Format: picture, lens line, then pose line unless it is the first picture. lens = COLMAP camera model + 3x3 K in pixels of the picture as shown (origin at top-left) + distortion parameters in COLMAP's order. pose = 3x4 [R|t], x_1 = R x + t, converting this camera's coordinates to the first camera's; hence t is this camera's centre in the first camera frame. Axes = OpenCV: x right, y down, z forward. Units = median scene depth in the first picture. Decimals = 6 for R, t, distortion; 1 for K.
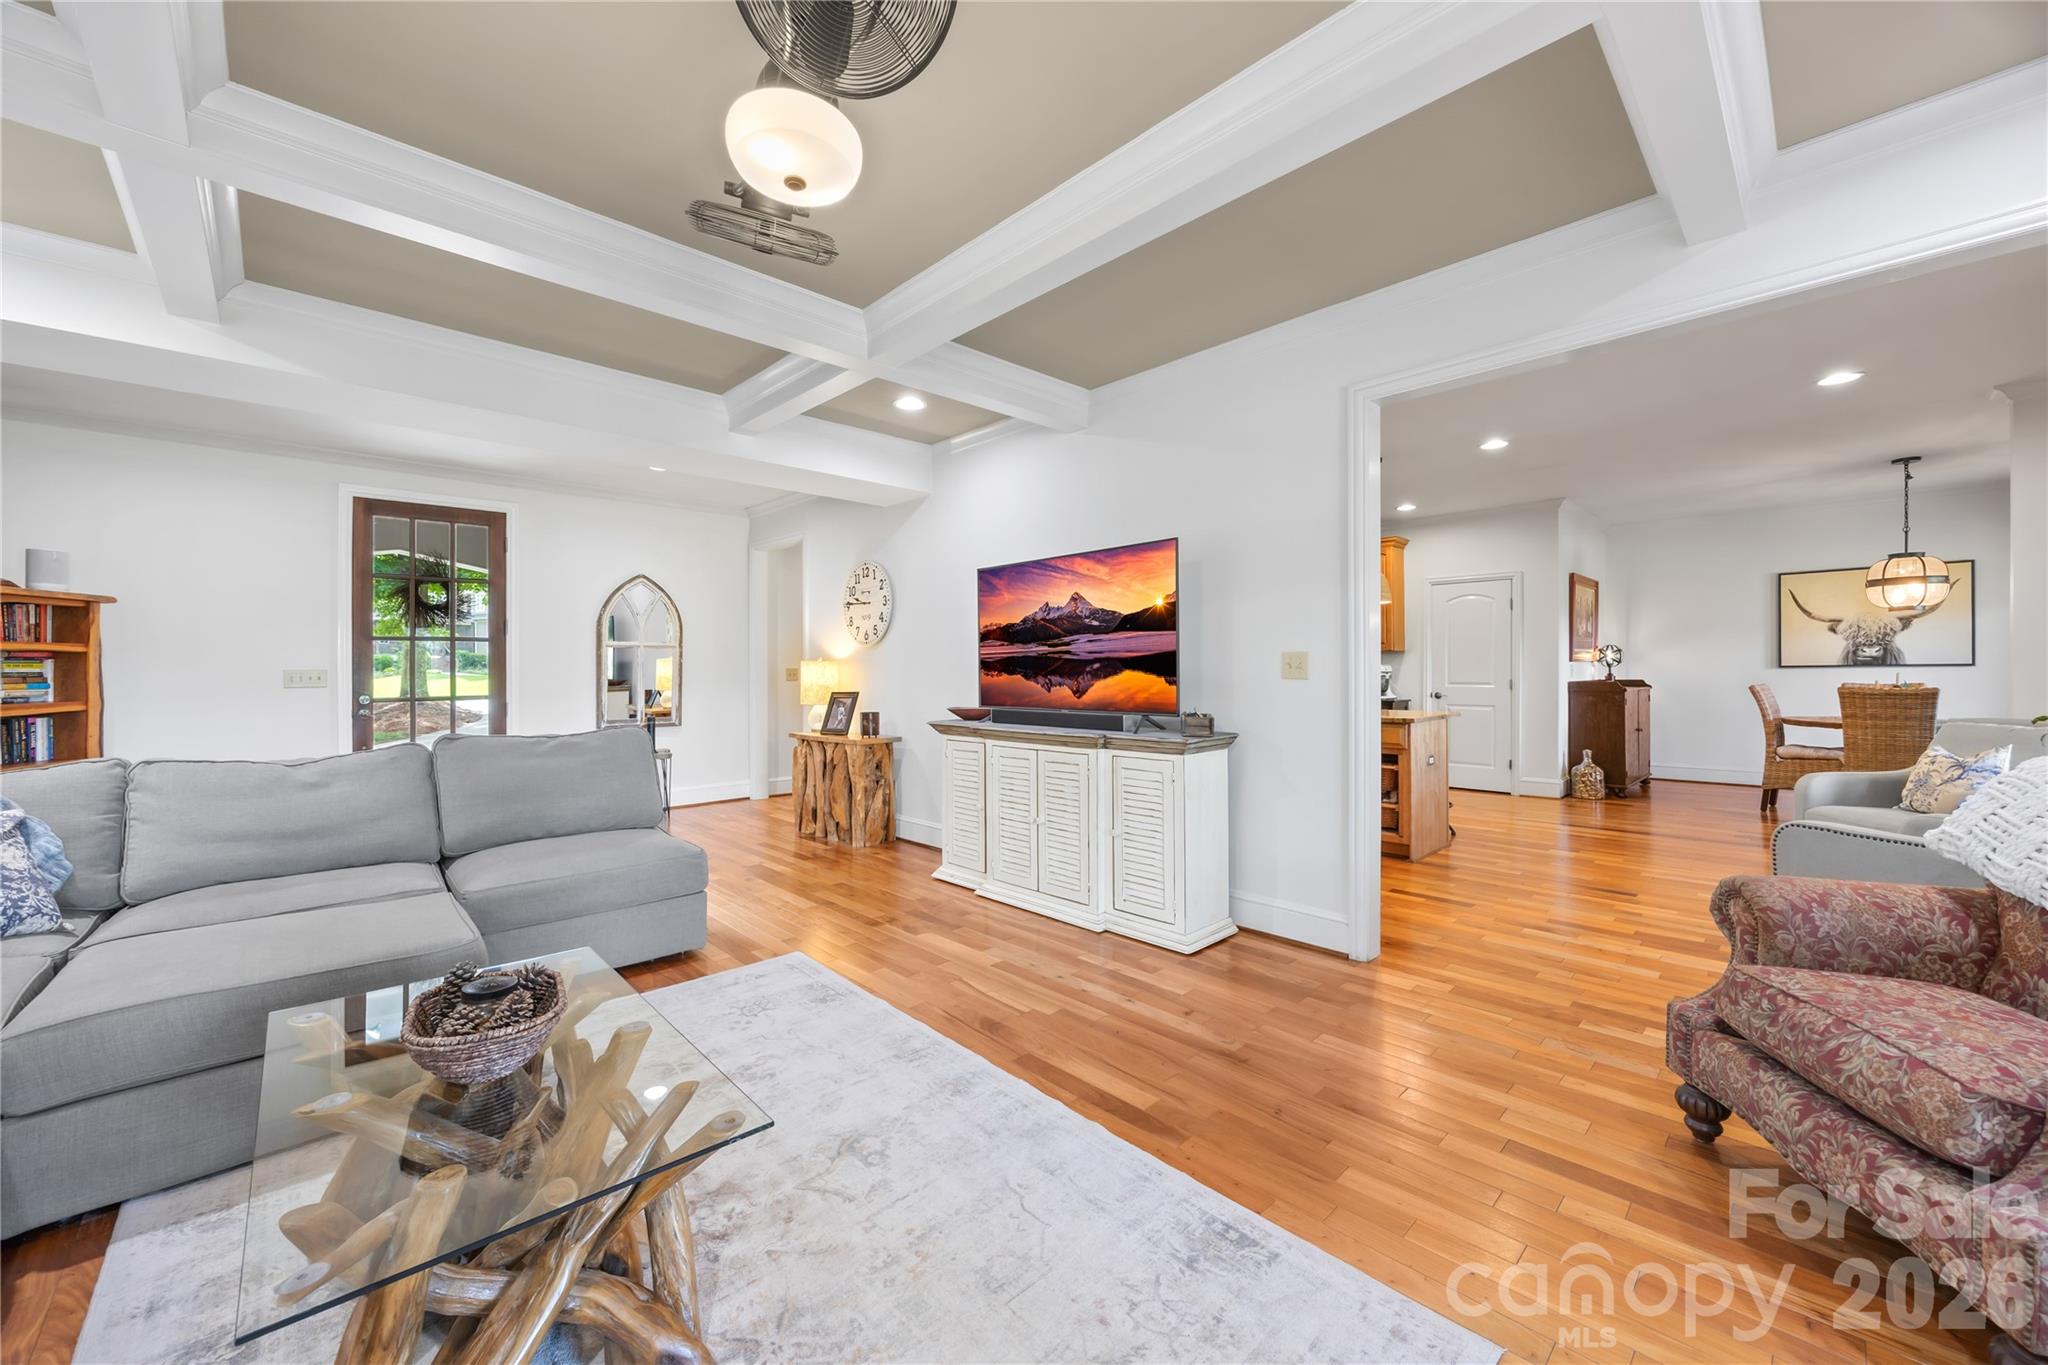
lens RADIAL K [[786.8, 0, 1020.2], [0, 786.8, 691.7], [0, 0, 1]] dist [-0.003792, 0.001084]
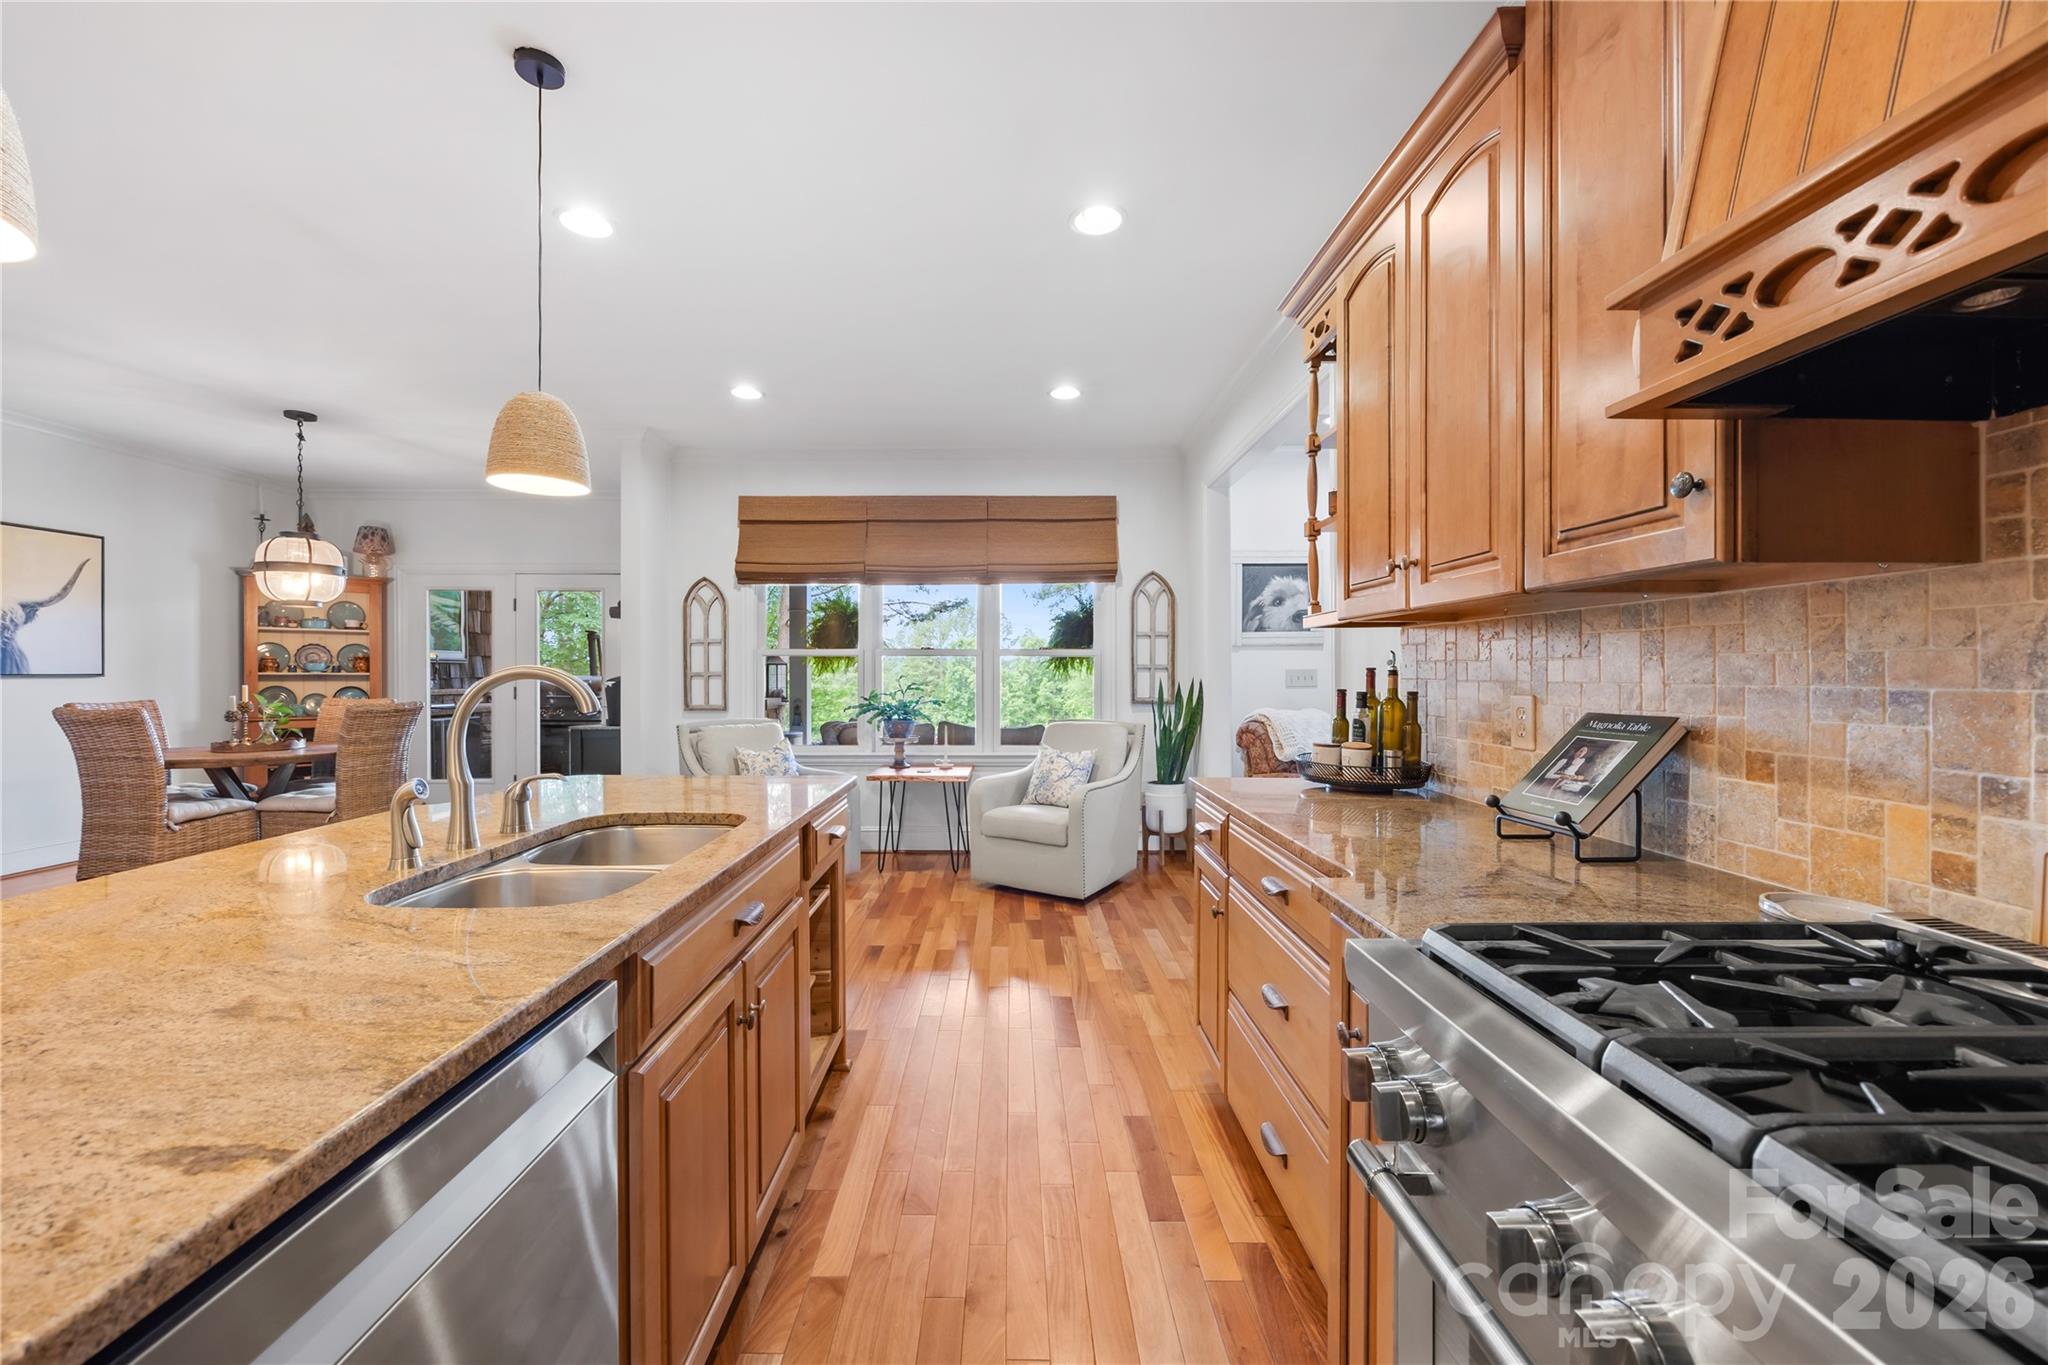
lens RADIAL K [[786.8, 0, 1008.6], [0, 786.8, 678.9], [0, 0, 1]] dist [-0.003792, 0.001084]
pose [[-0.714468, 0.000885, 0.699667, 0.061000], [0.022937, 0.999491, 0.022157, -0.028695], [-0.699292, 0.031879, -0.714125, 0.975086]]
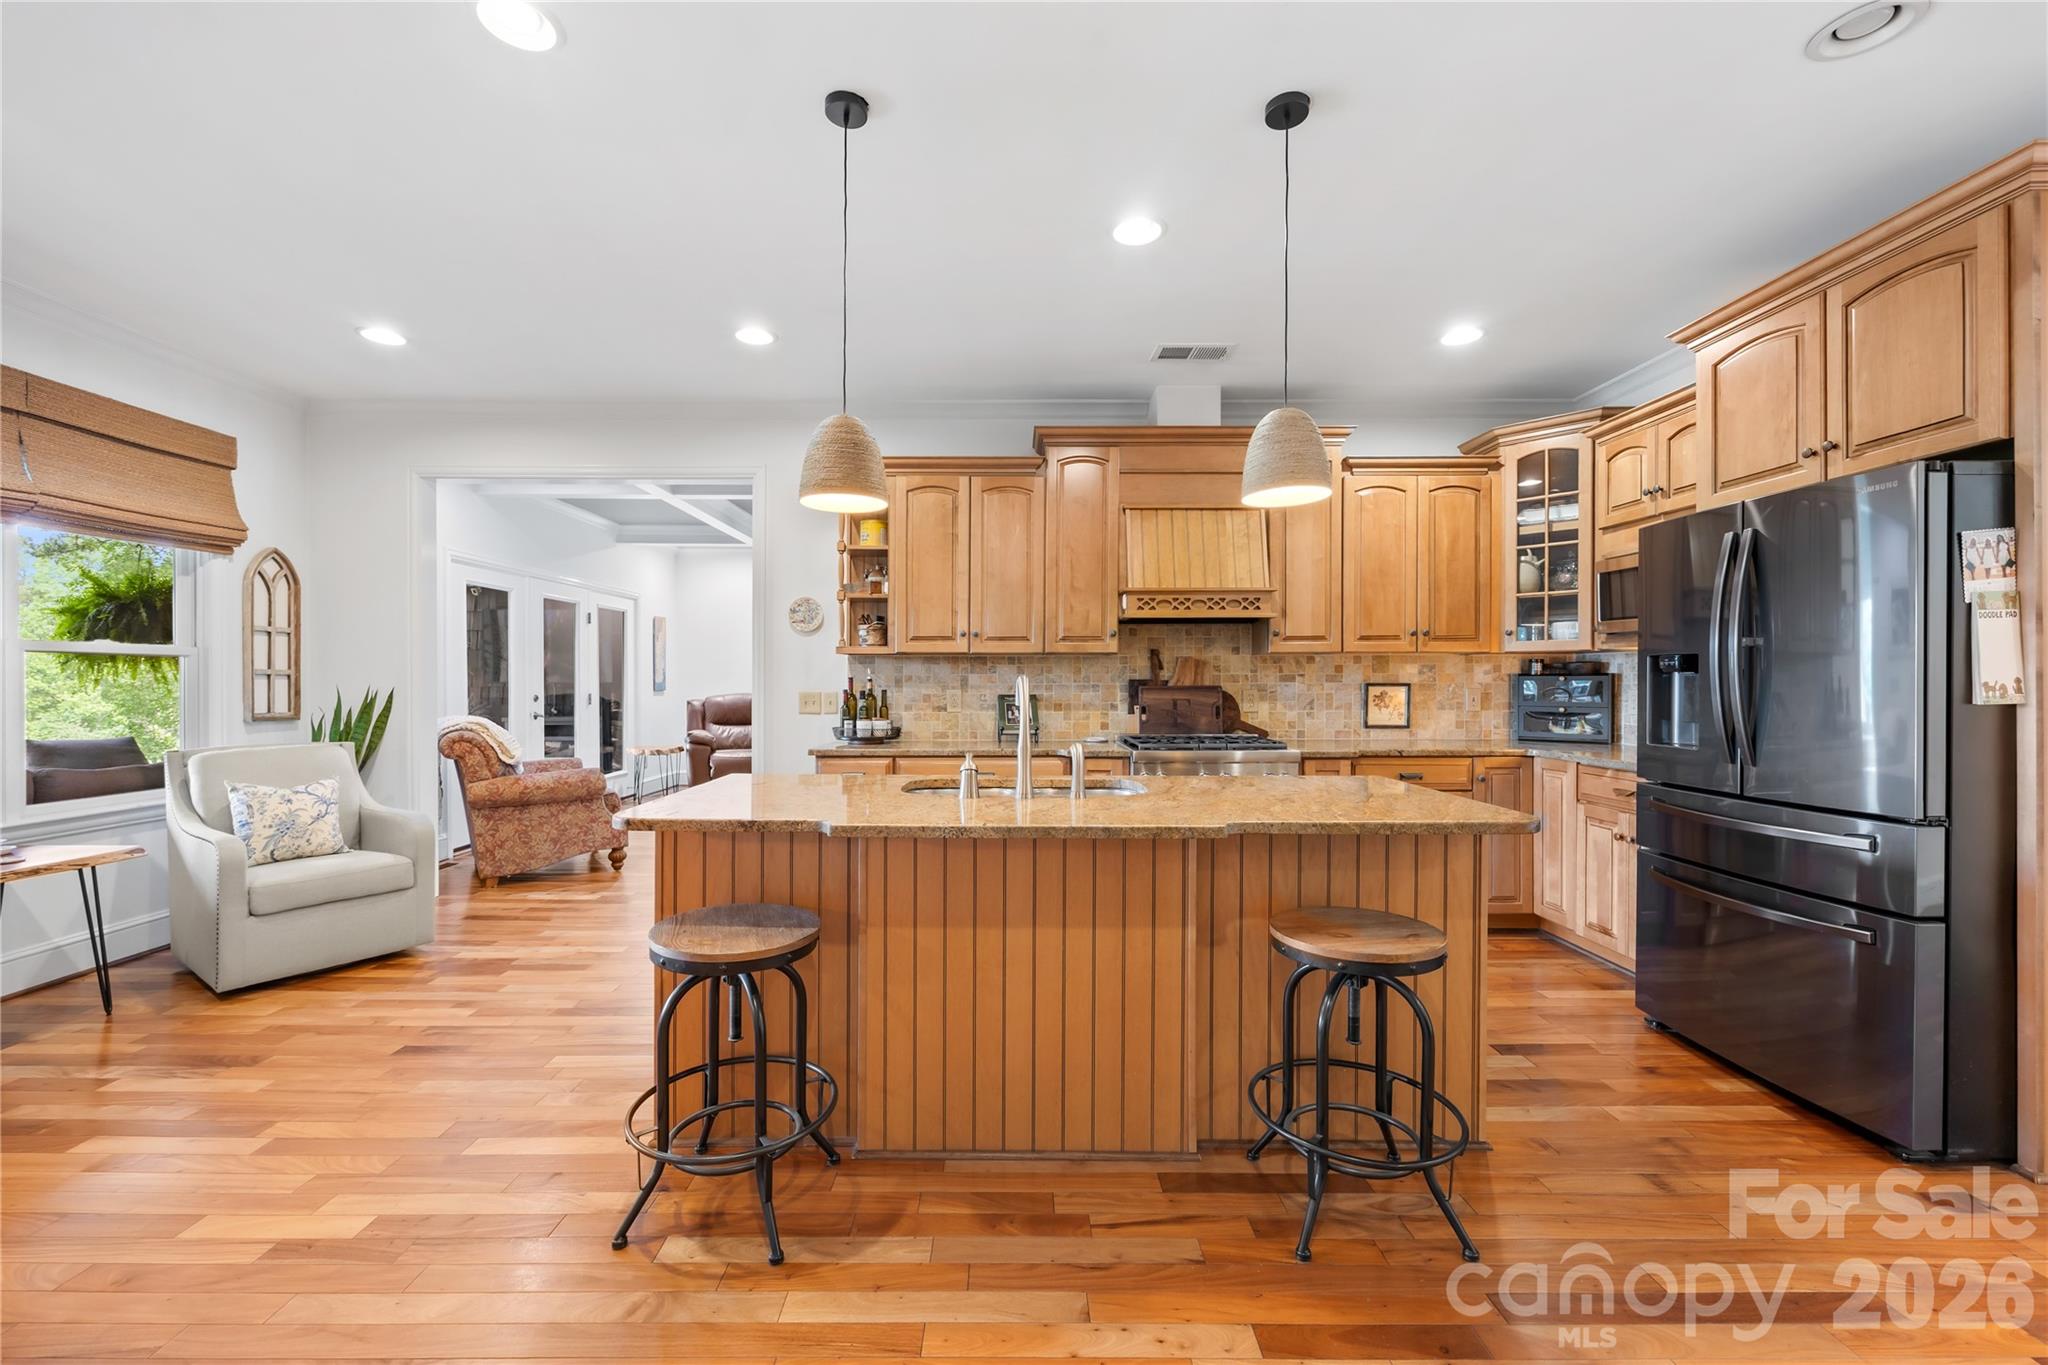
lens RADIAL K [[826.3, 0, 1013.6], [0, 826.3, 692.2], [0, 0, 1]] dist [-0.004546, 0.001023]
pose [[-0.692547, 0.016360, -0.721187, 0.597227], [-0.014300, 0.999235, 0.036399, -0.036360], [0.721231, 0.035521, -0.691783, 1.169442]]
